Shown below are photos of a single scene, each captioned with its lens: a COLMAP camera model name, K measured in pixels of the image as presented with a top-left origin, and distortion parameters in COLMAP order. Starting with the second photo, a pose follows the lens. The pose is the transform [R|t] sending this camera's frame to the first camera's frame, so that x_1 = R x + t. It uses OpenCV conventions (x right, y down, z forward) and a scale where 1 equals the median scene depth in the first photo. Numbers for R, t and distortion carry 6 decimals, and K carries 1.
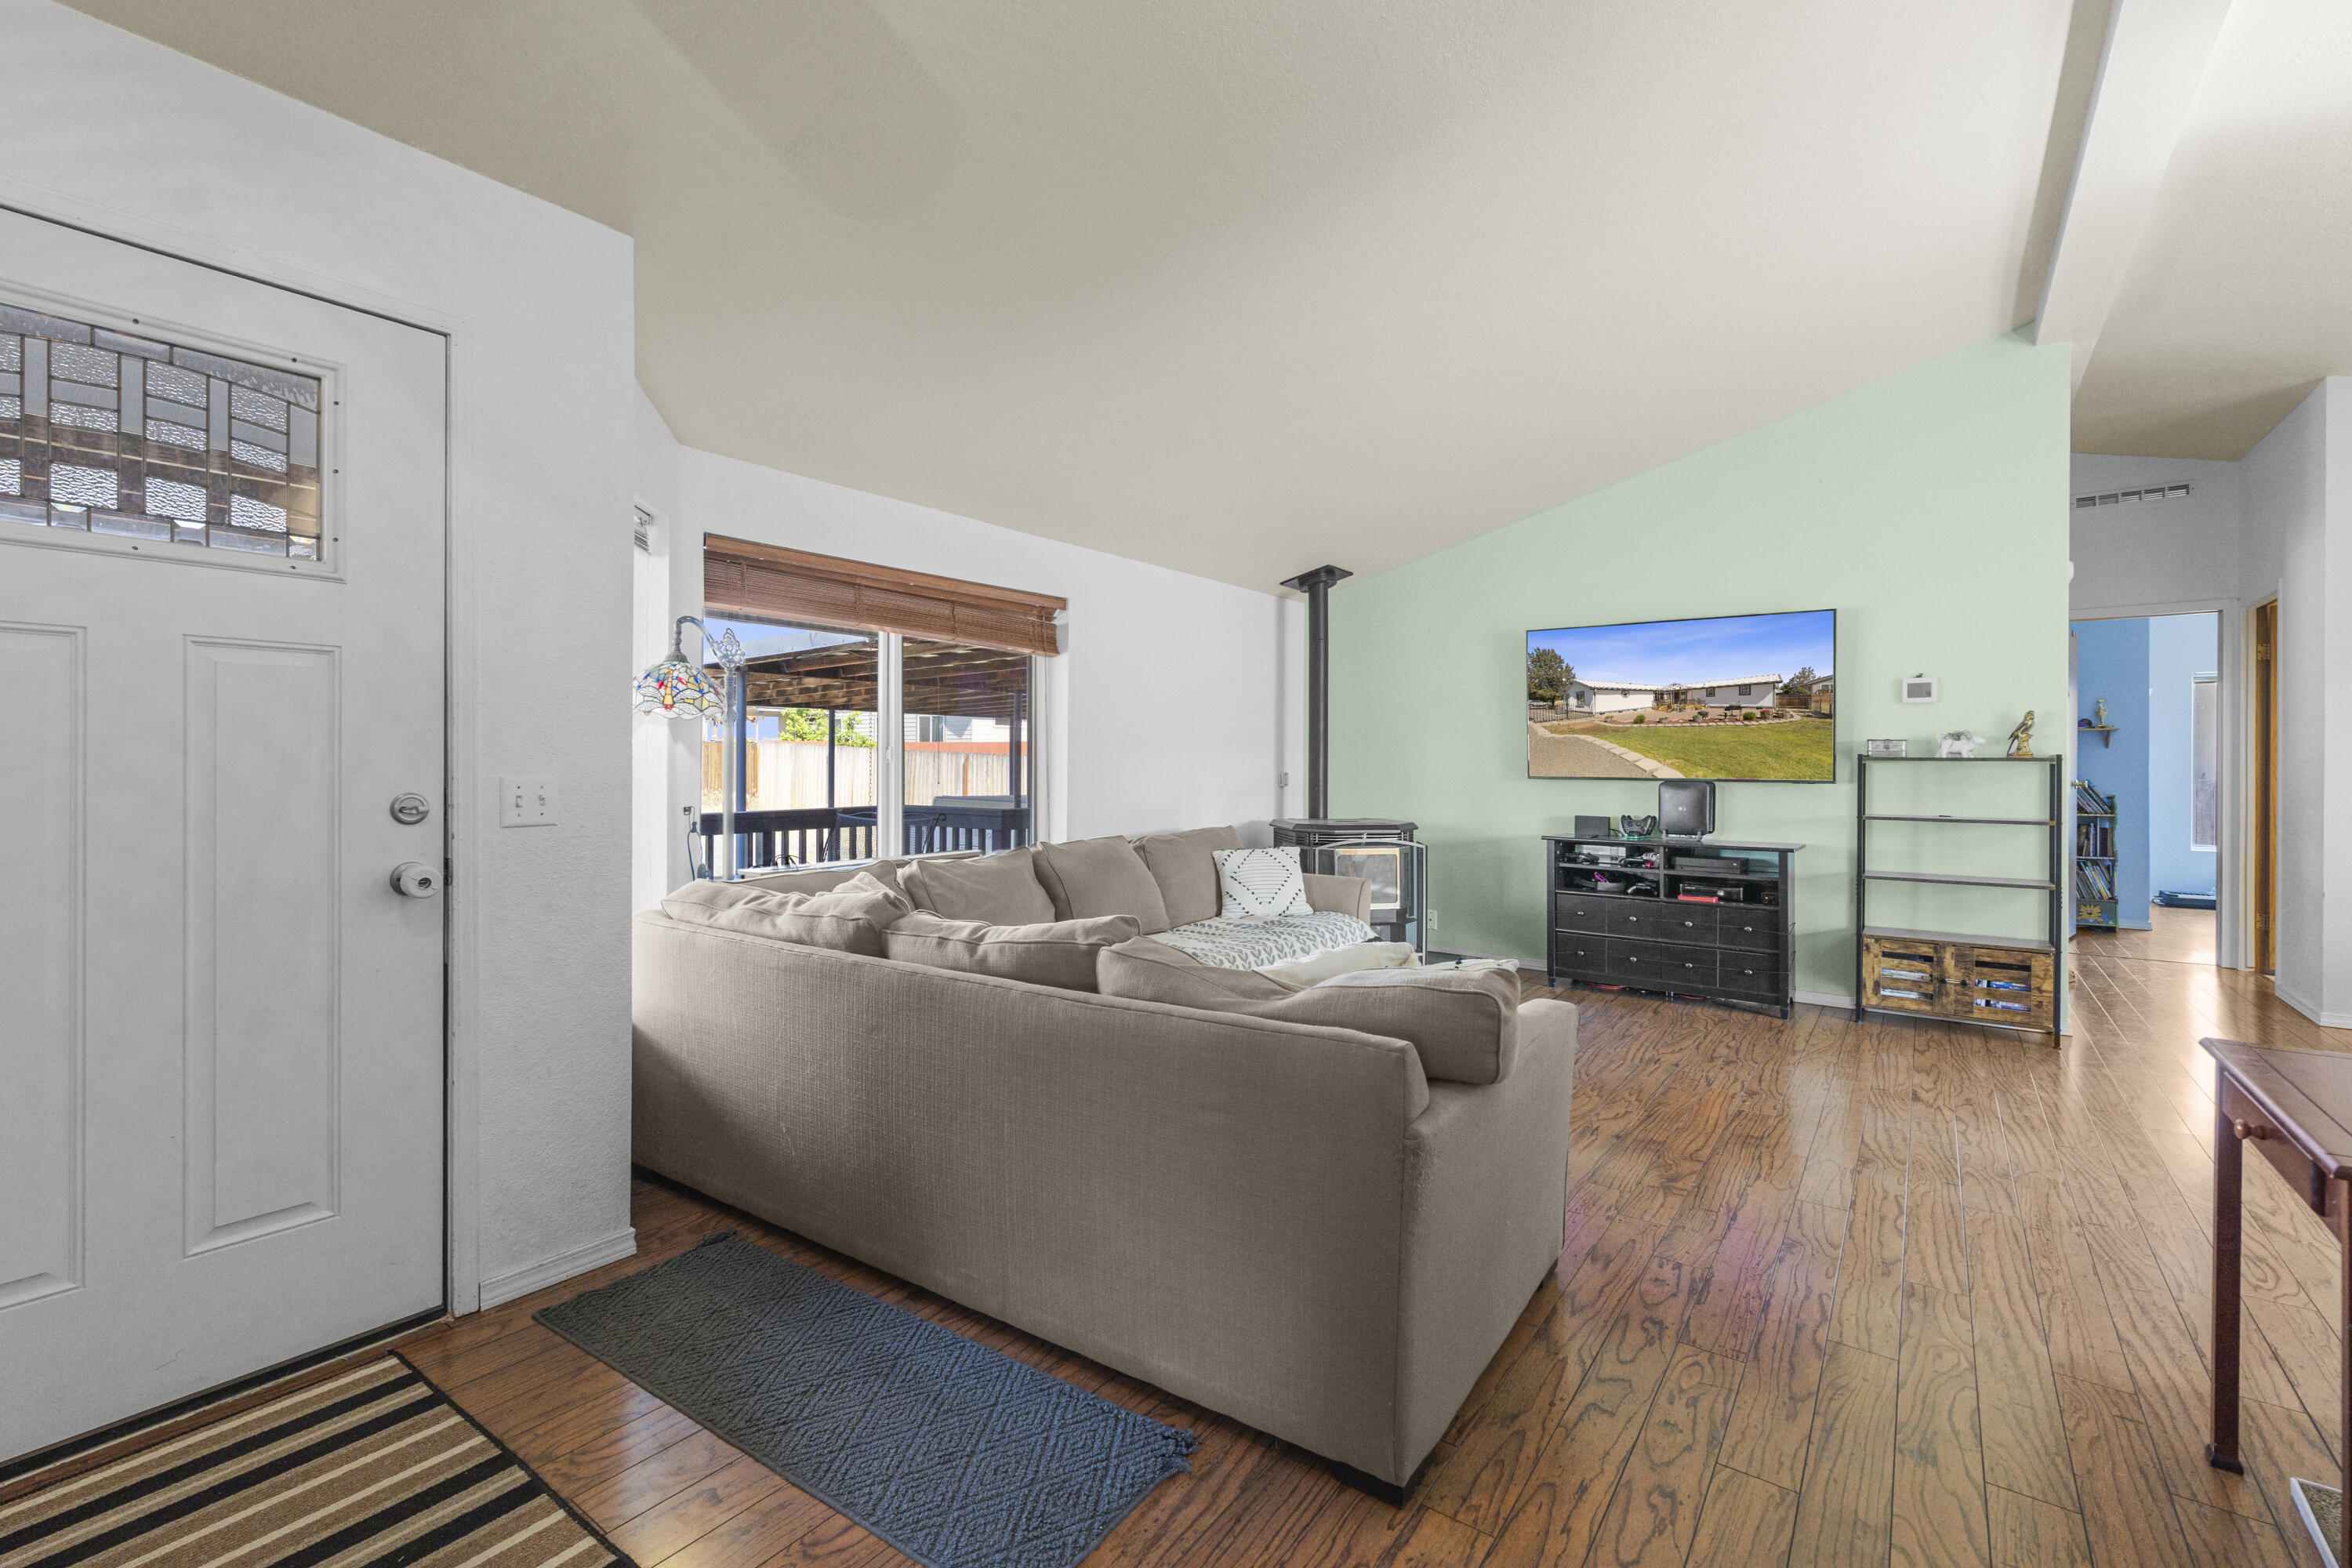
lens RADIAL K [[1016.5, 0, 1168.5], [0, 1016.5, 765.9], [0, 0, 1]] dist [0.001990, -0.000675]
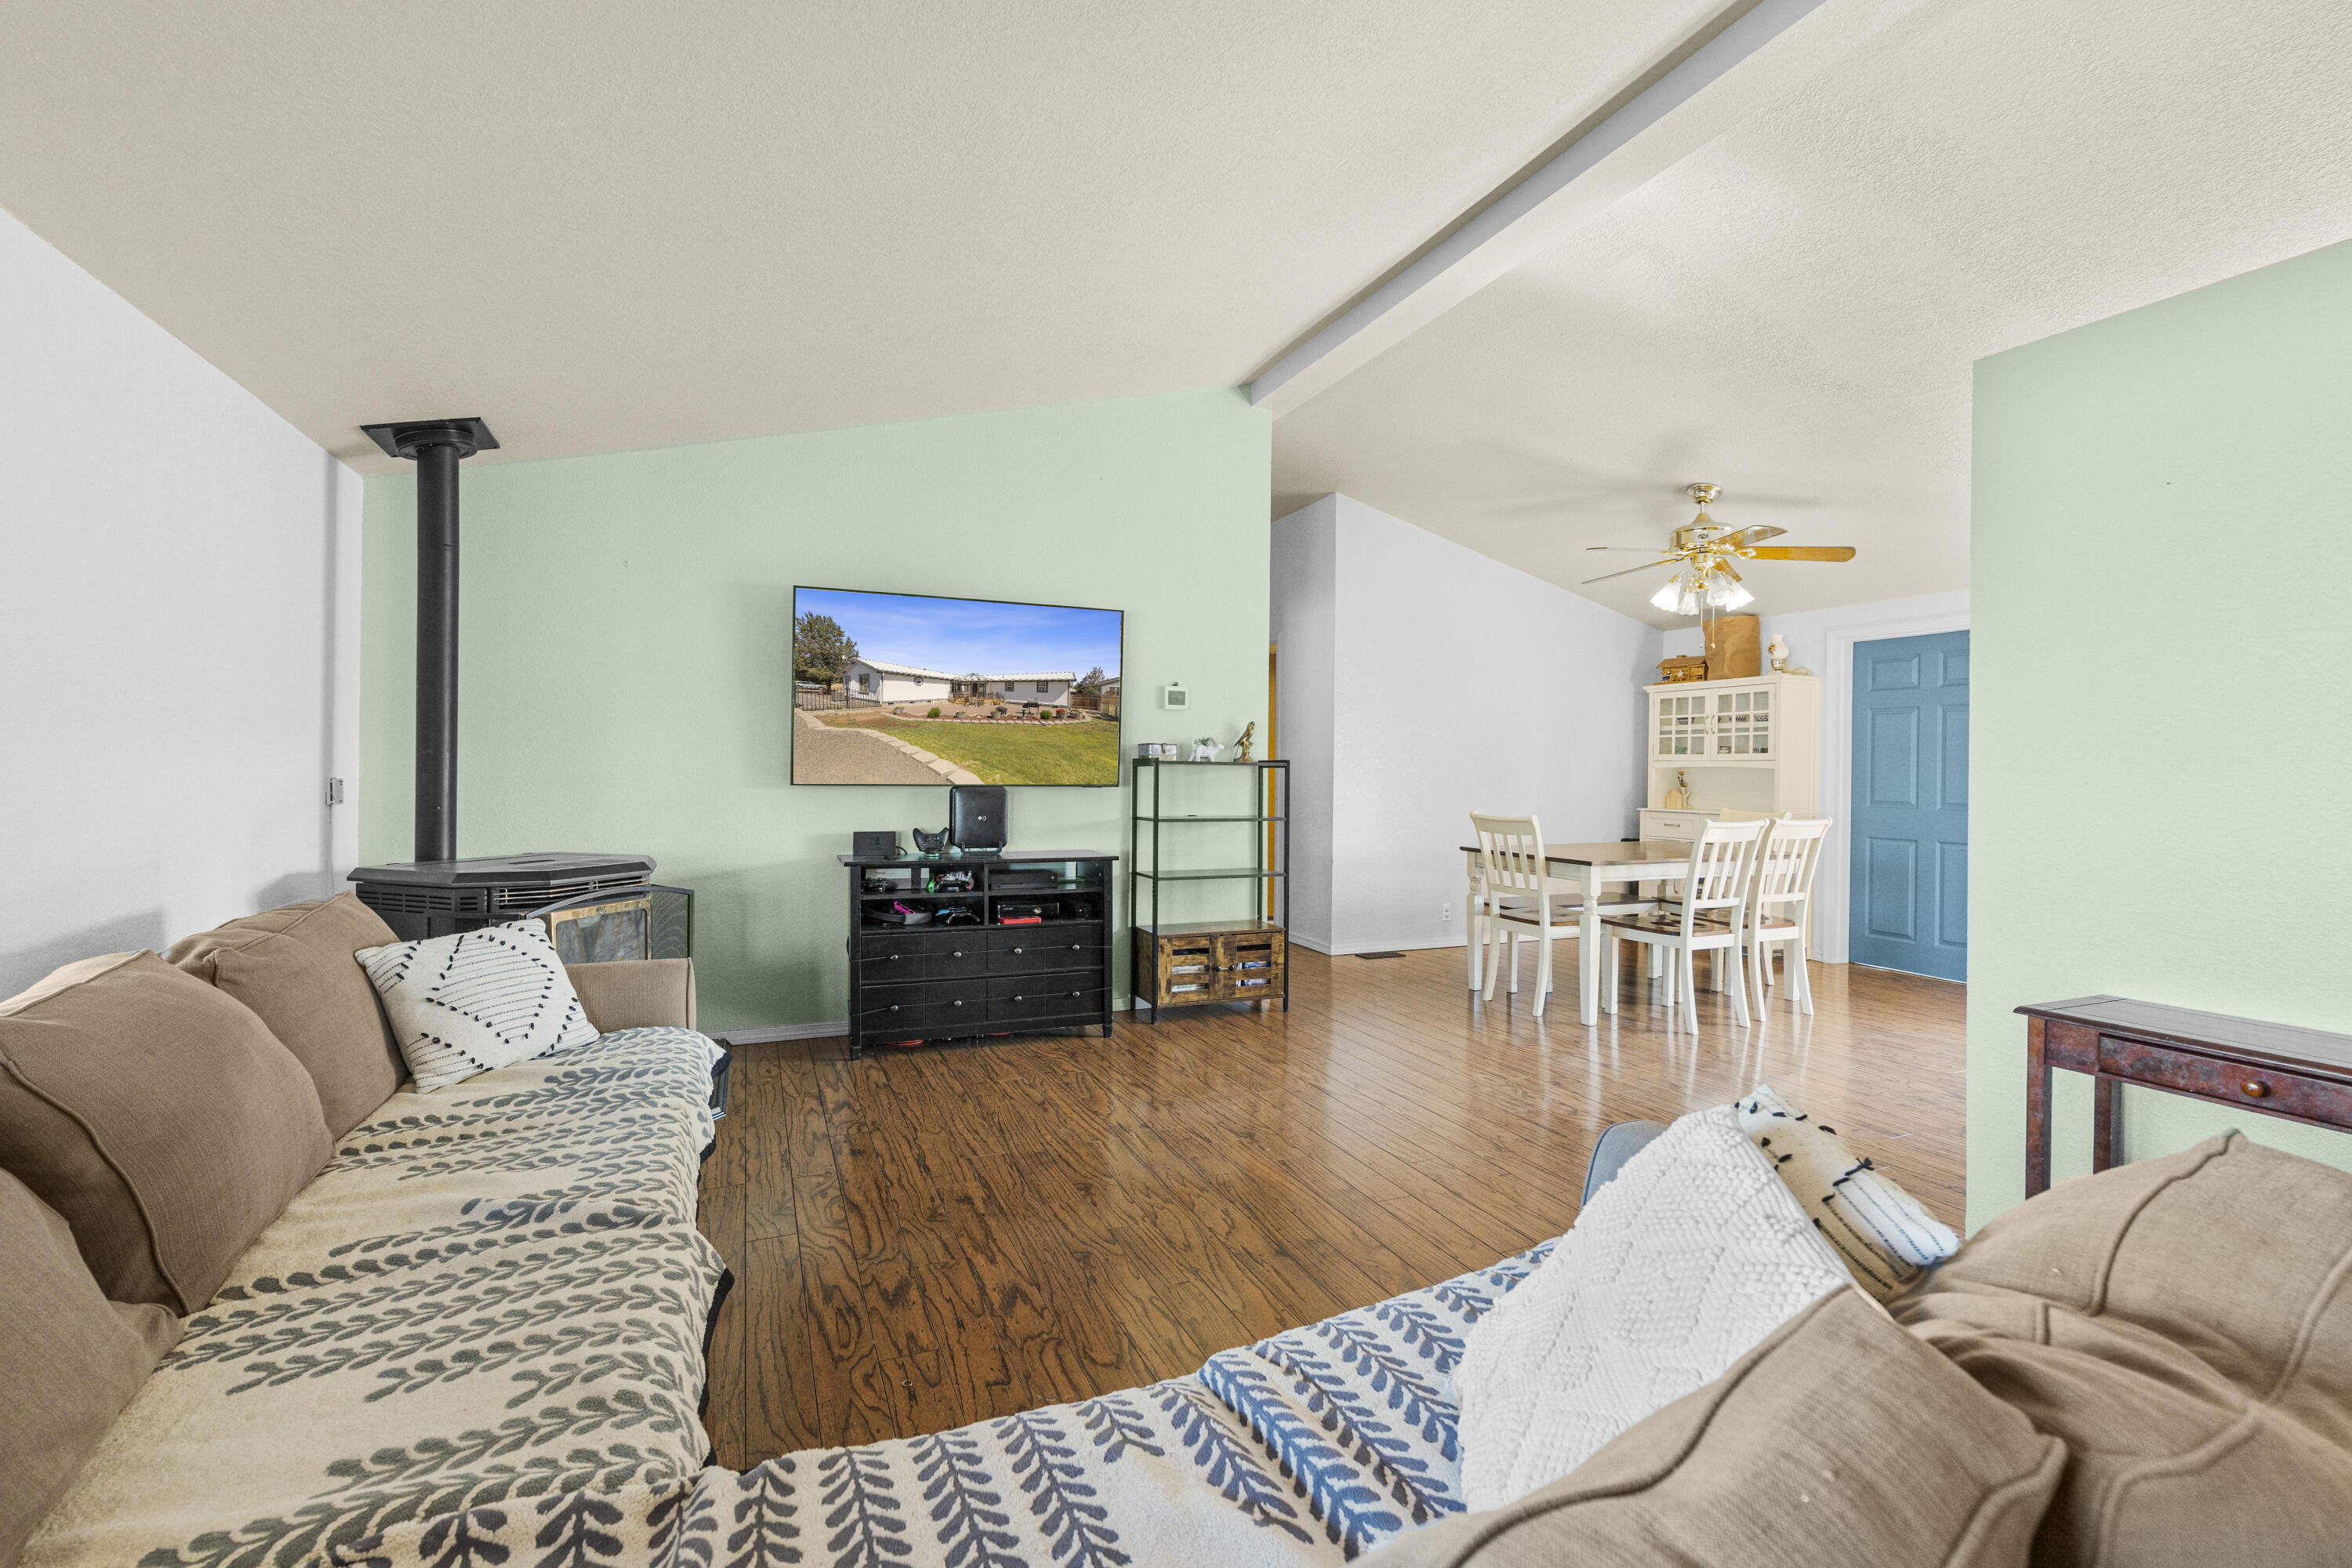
lens RADIAL K [[1016.5, 0, 1170.6], [0, 1016.5, 770.4], [0, 0, 1]] dist [0.001990, -0.000675]
pose [[0.508663, -0.000716, 0.860966, -0.169581], [-0.002974, 0.999992, 0.002588, -0.001465], [-0.860961, -0.003877, 0.508656, 0.443984]]
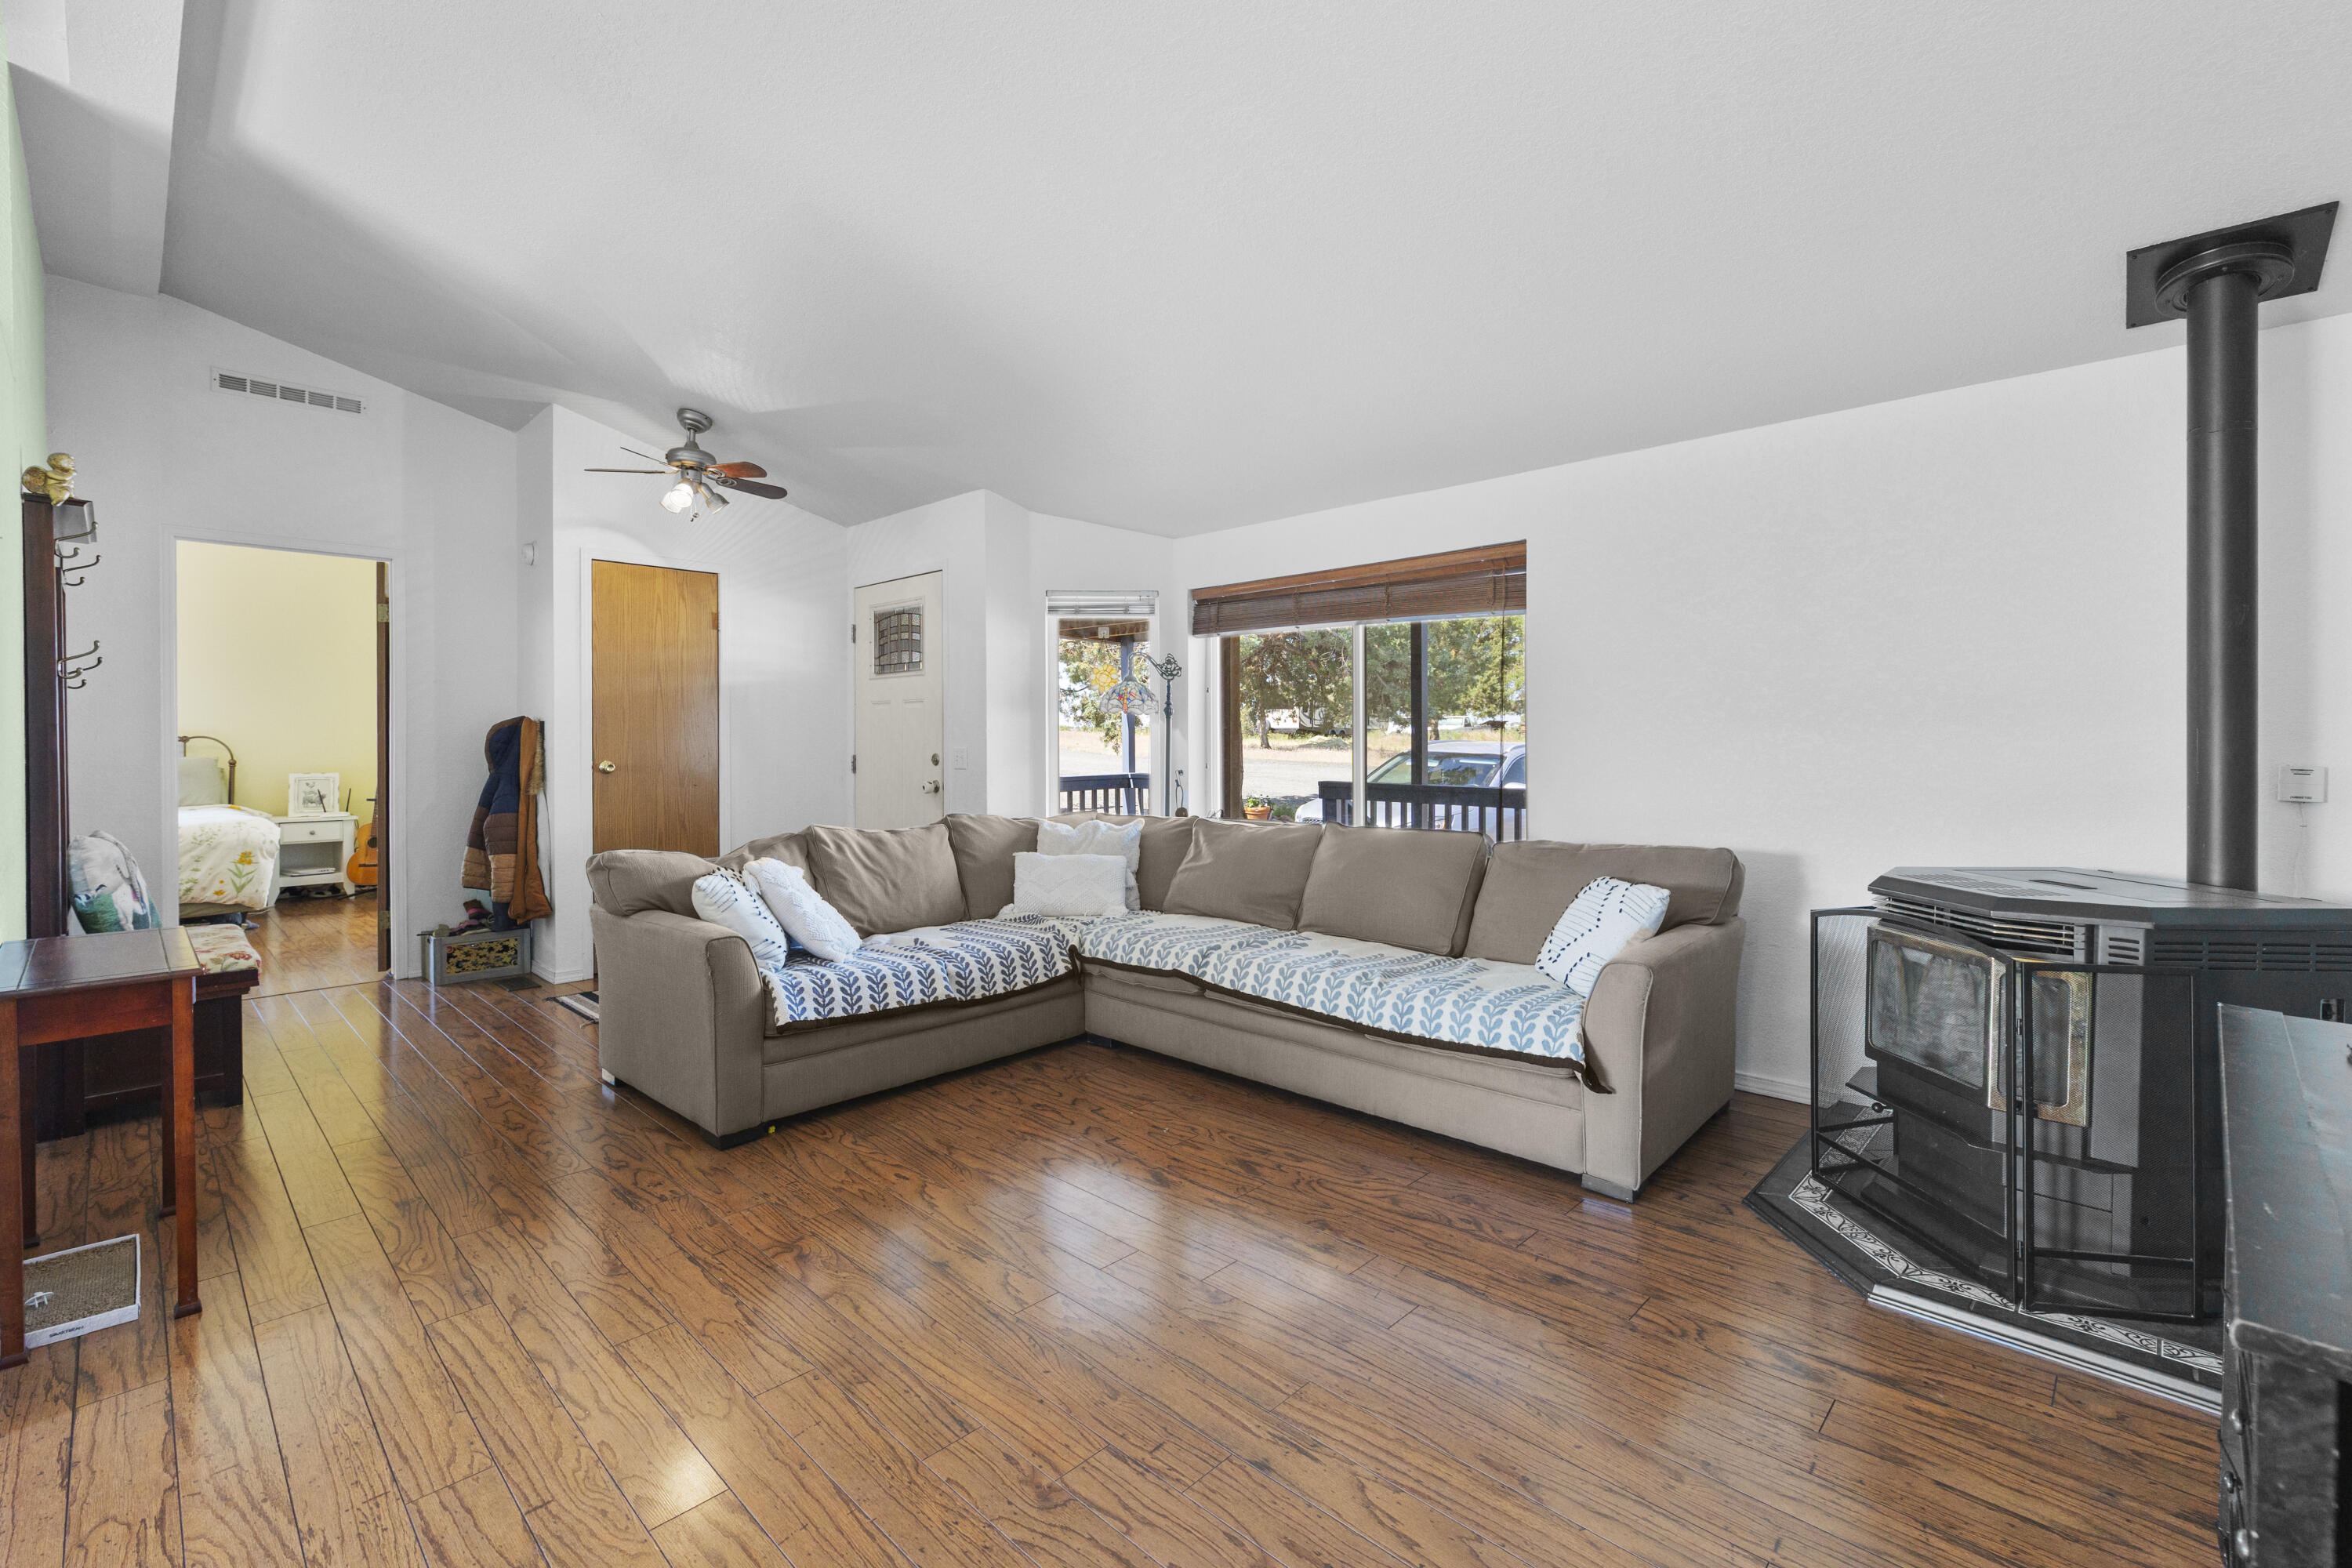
lens RADIAL K [[1016.5, 0, 1170.4], [0, 1016.5, 756.3], [0, 0, 1]] dist [0.001990, -0.000675]
pose [[-0.128795, 0.009580, -0.991625, 0.730349], [-0.002899, 0.999945, 0.010037, 0.001118], [0.991667, 0.004168, -0.128760, 0.812001]]
